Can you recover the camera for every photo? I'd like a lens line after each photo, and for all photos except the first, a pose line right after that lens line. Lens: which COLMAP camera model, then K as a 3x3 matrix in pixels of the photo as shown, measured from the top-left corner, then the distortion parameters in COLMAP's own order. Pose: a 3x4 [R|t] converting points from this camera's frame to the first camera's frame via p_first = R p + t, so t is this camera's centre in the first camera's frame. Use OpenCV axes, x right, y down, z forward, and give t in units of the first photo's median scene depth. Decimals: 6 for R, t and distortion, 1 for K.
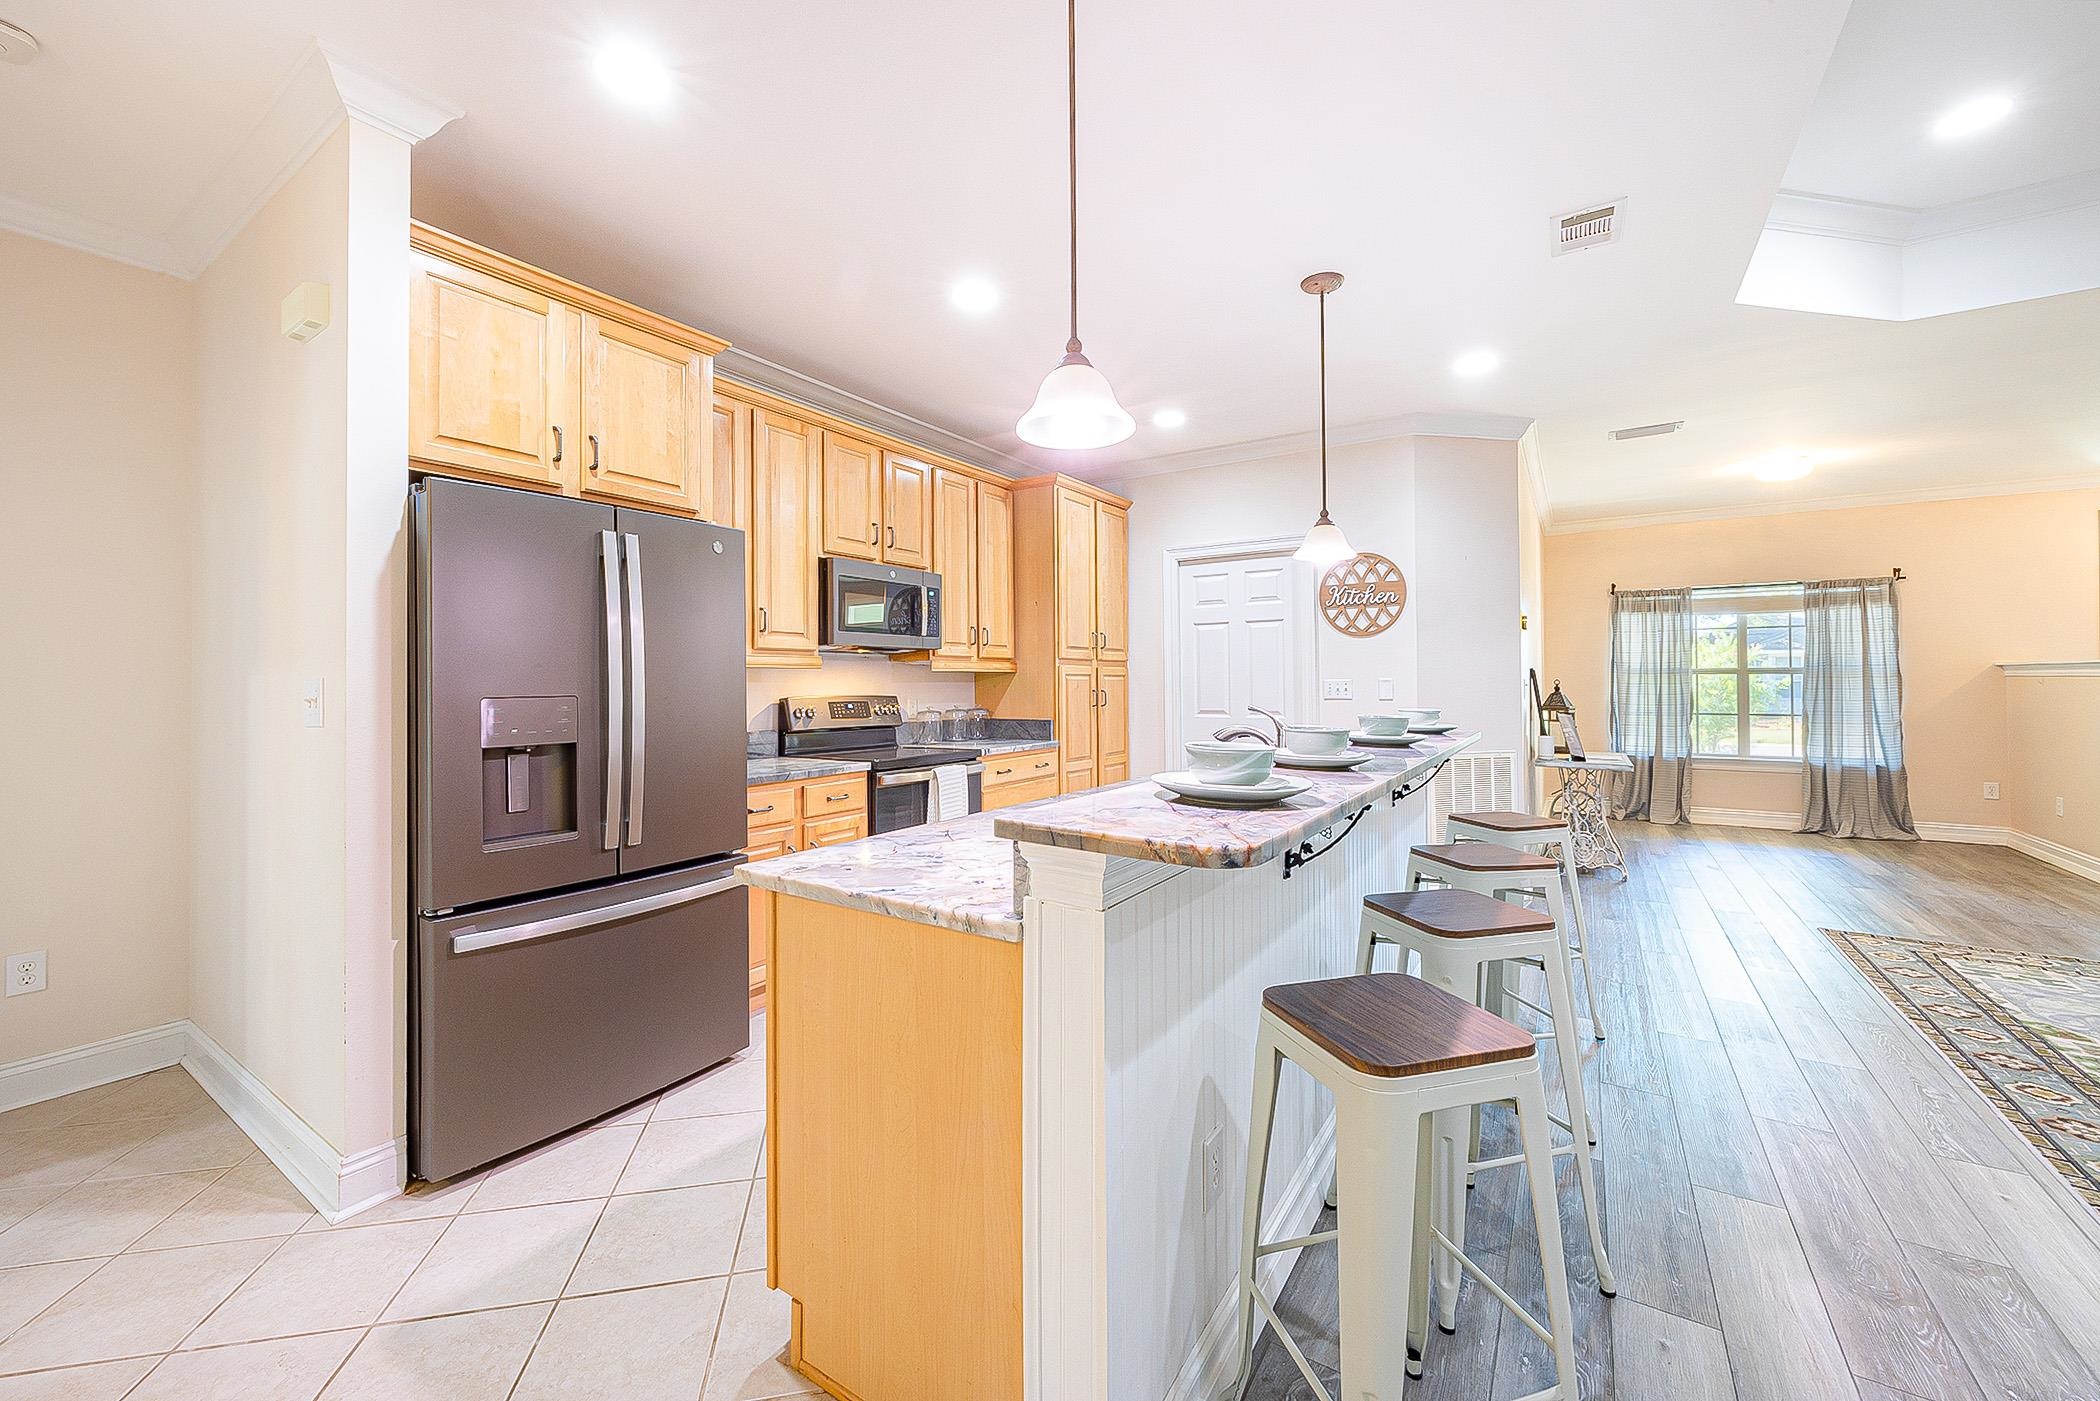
lens RADIAL K [[818.4, 0, 1025.5], [0, 818.4, 671.3], [0, 0, 1]] dist [-0.002078, -0.000083]
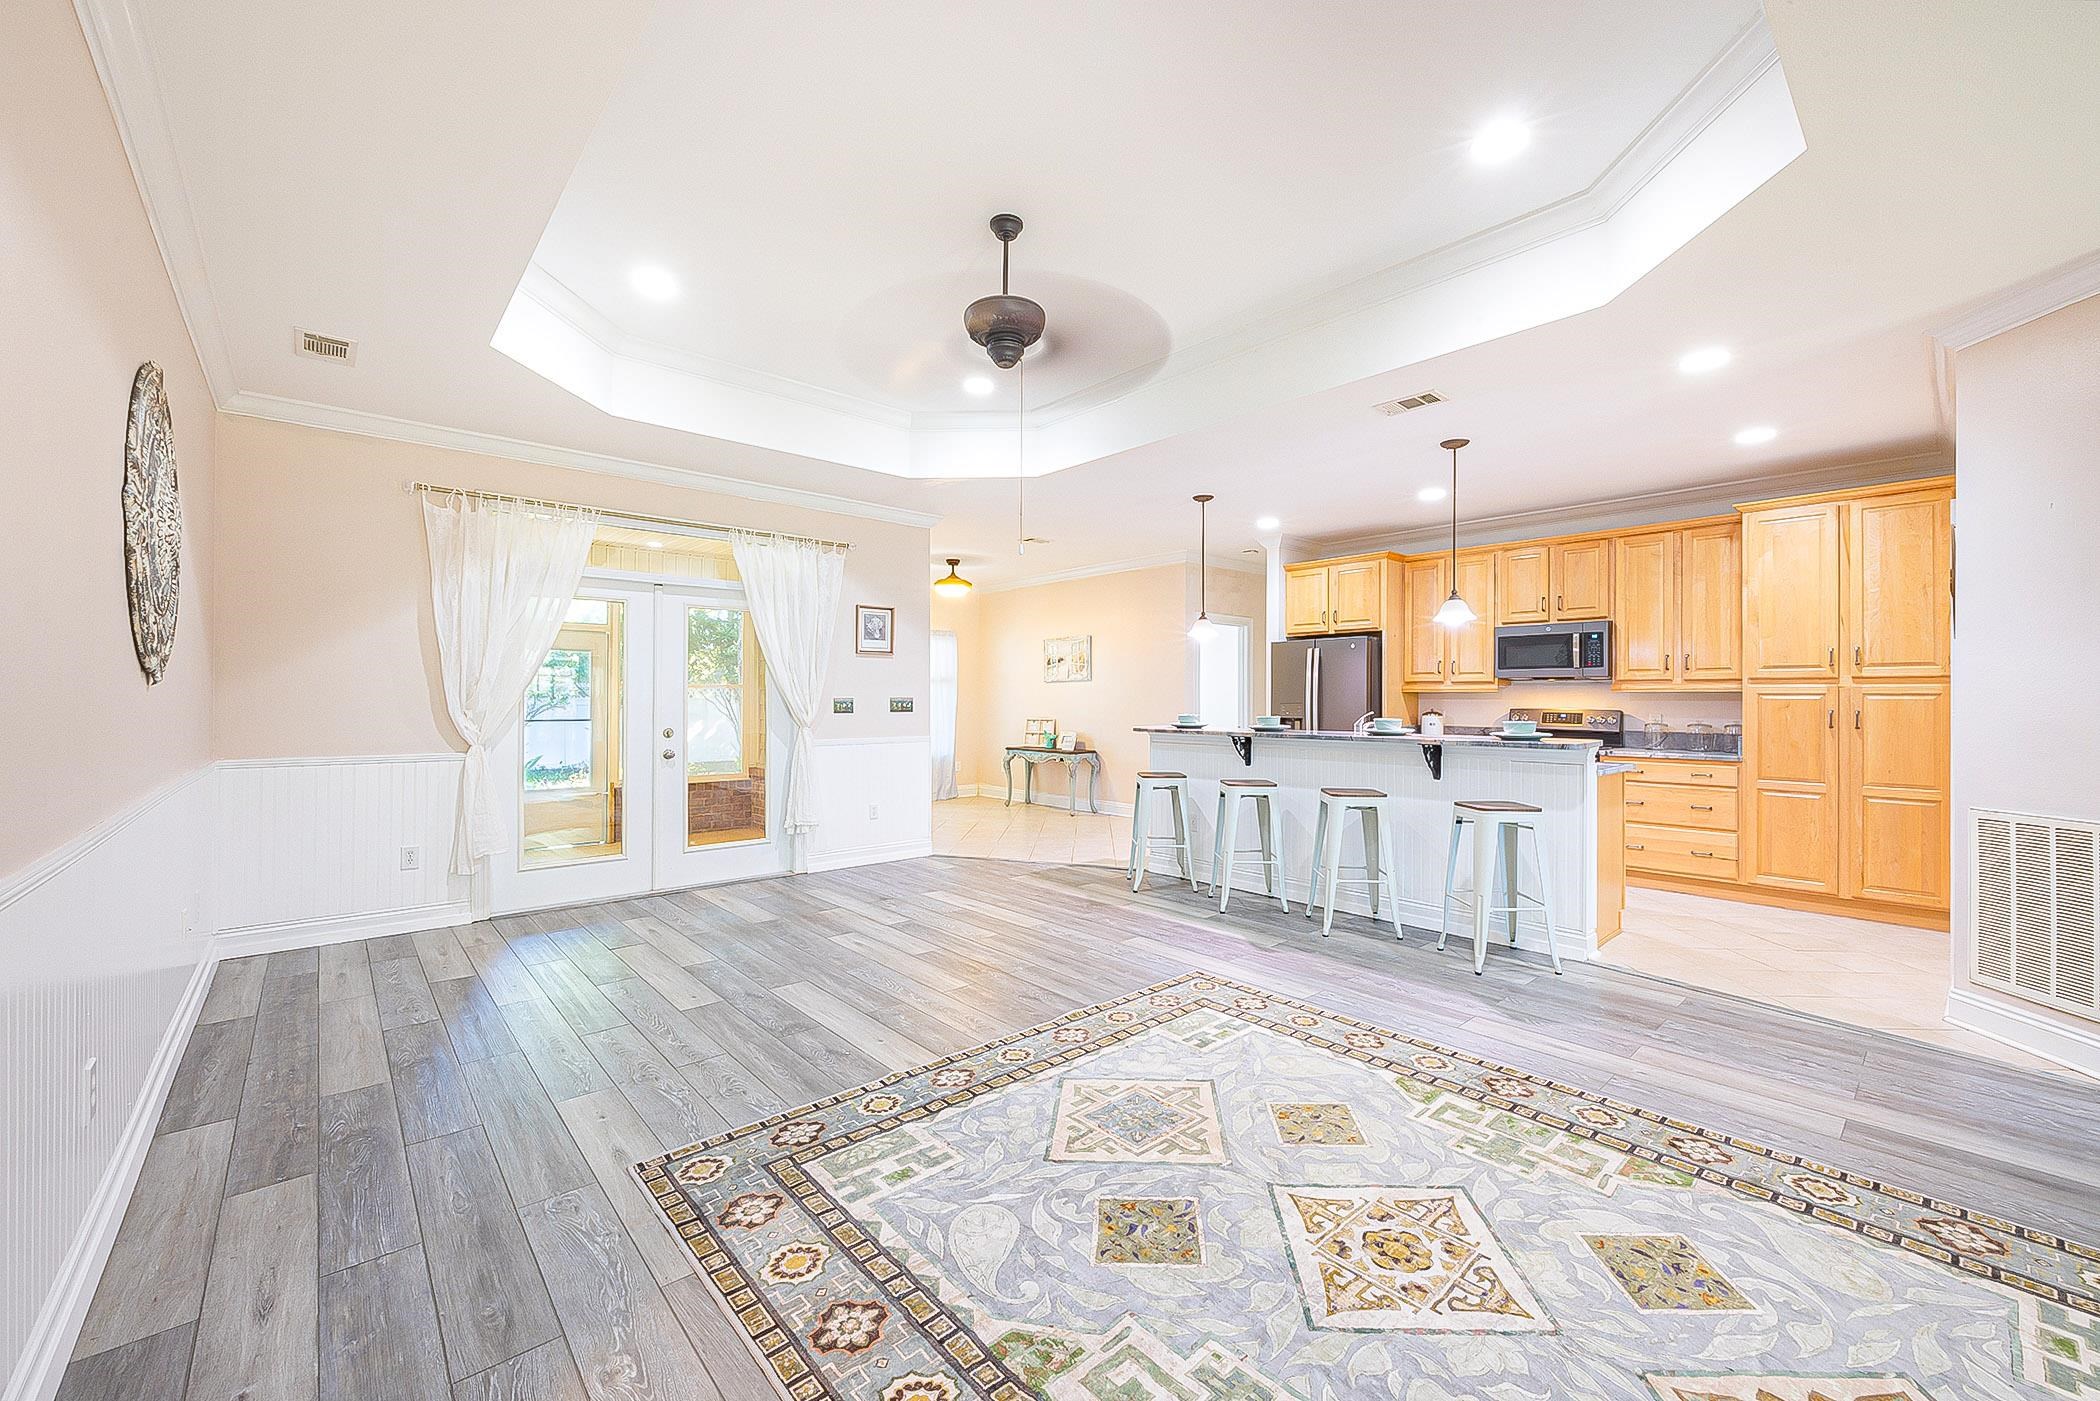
lens RADIAL K [[818.4, 0, 1053.1], [0, 818.4, 694.3], [0, 0, 1]] dist [-0.002078, -0.000083]
pose [[-0.243075, -0.003742, -0.970000, 1.329634], [0.009931, 0.999931, -0.006347, 0.002763], [0.969957, -0.011176, -0.243021, 0.411391]]
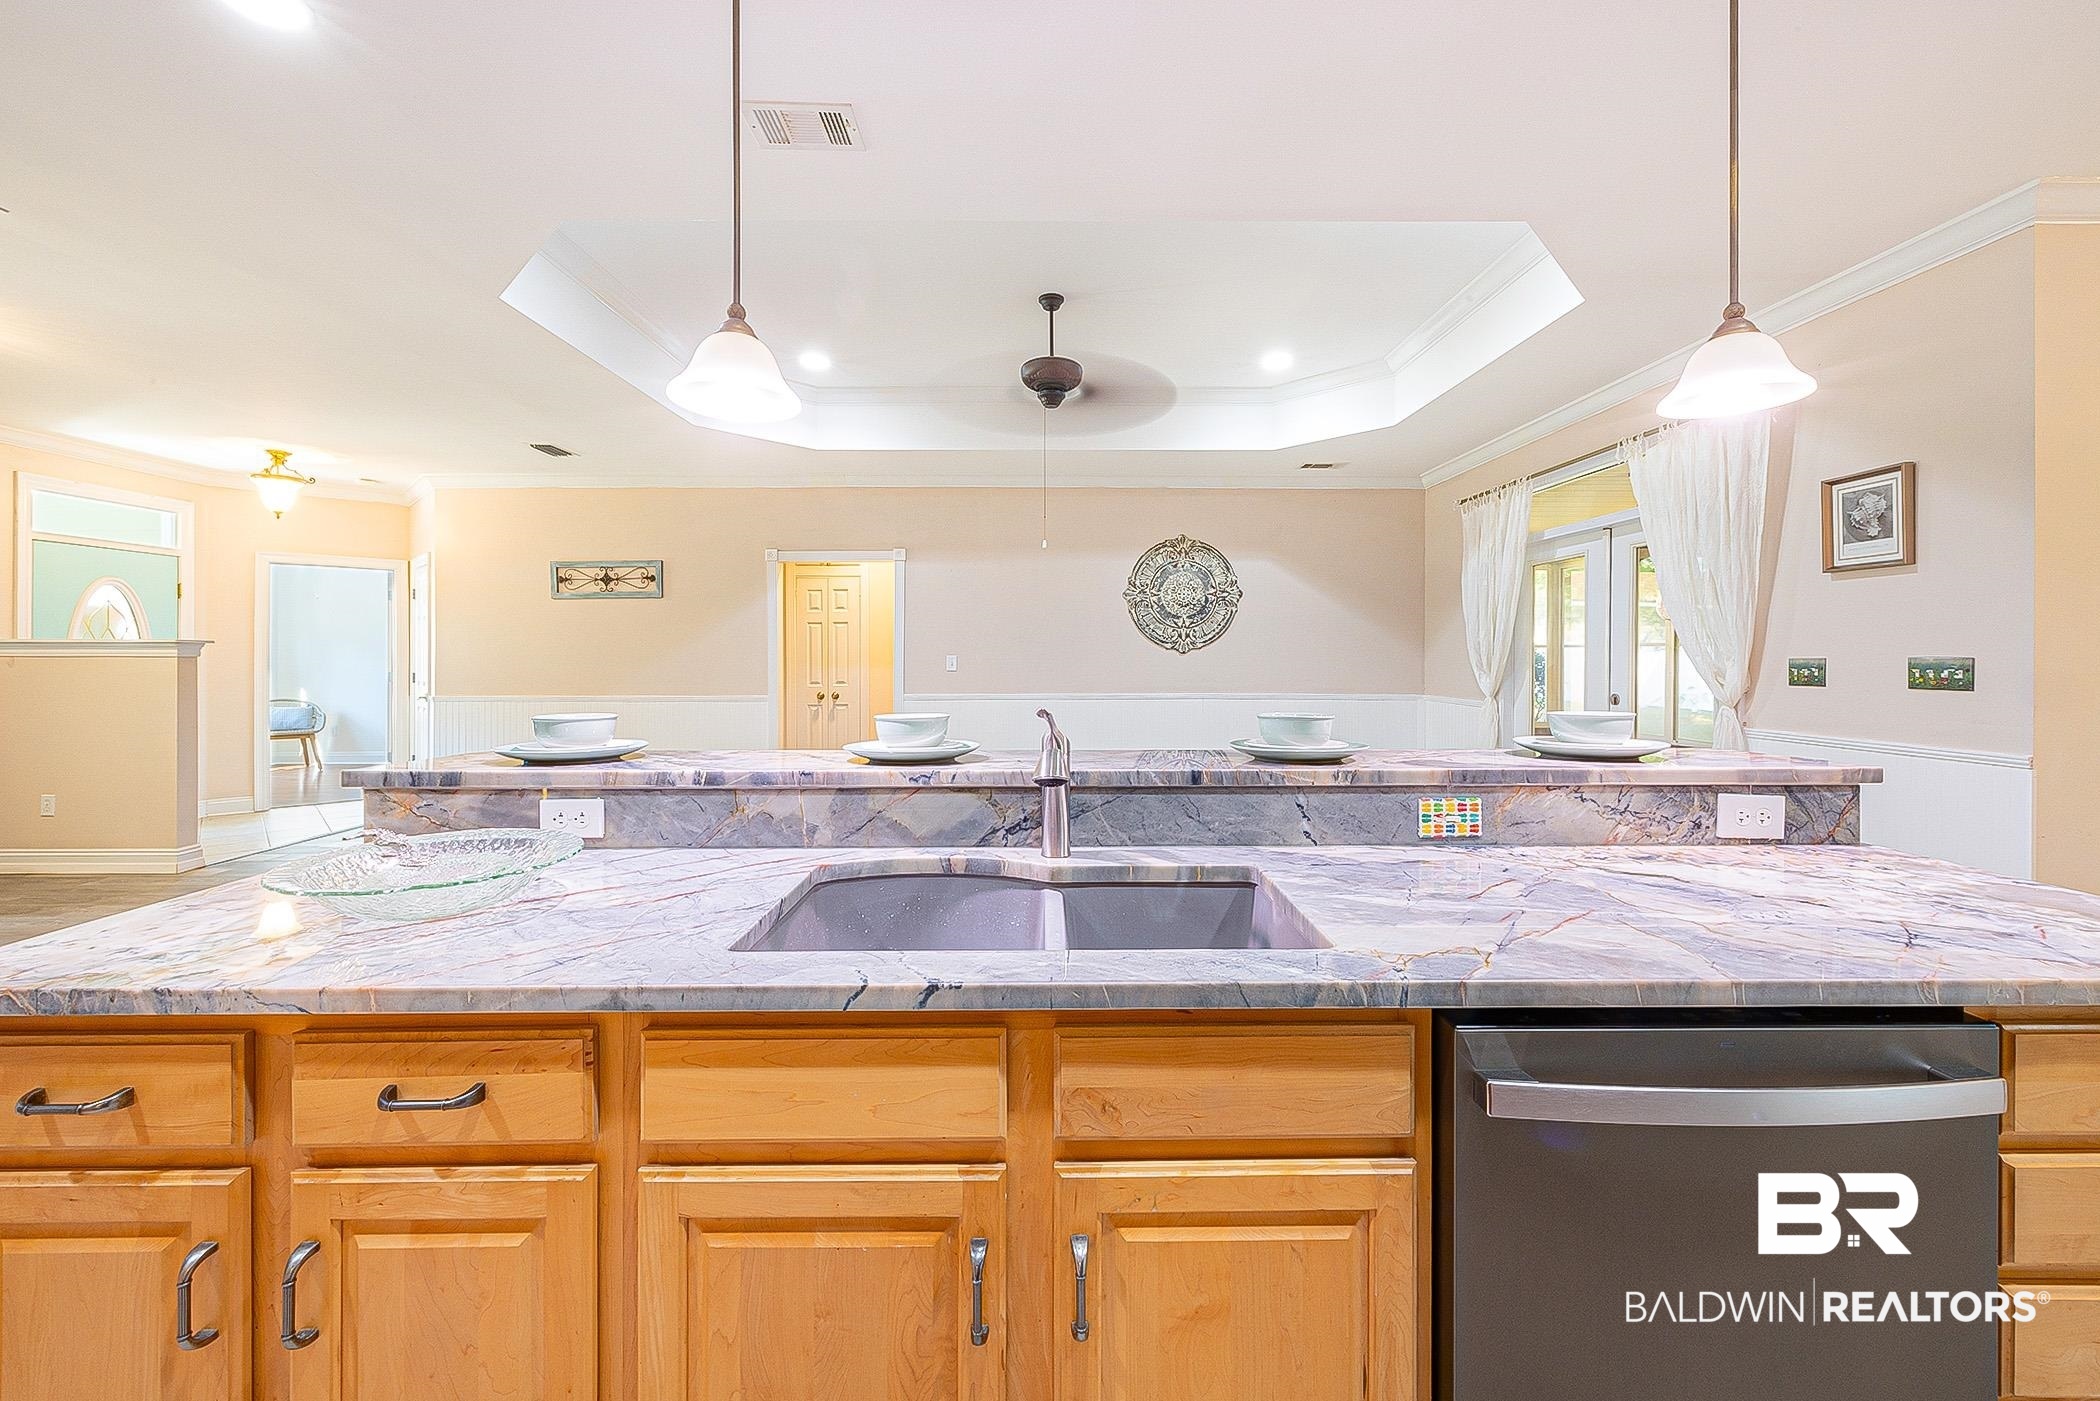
lens RADIAL K [[818.4, 0, 1048.2], [0, 818.4, 661.5], [0, 0, 1]] dist [-0.002078, -0.000083]
pose [[-0.565720, -0.003292, 0.824591, -0.097335], [-0.008256, 0.999965, -0.001673, 0.006305], [-0.824556, -0.007754, -0.565727, 0.724870]]
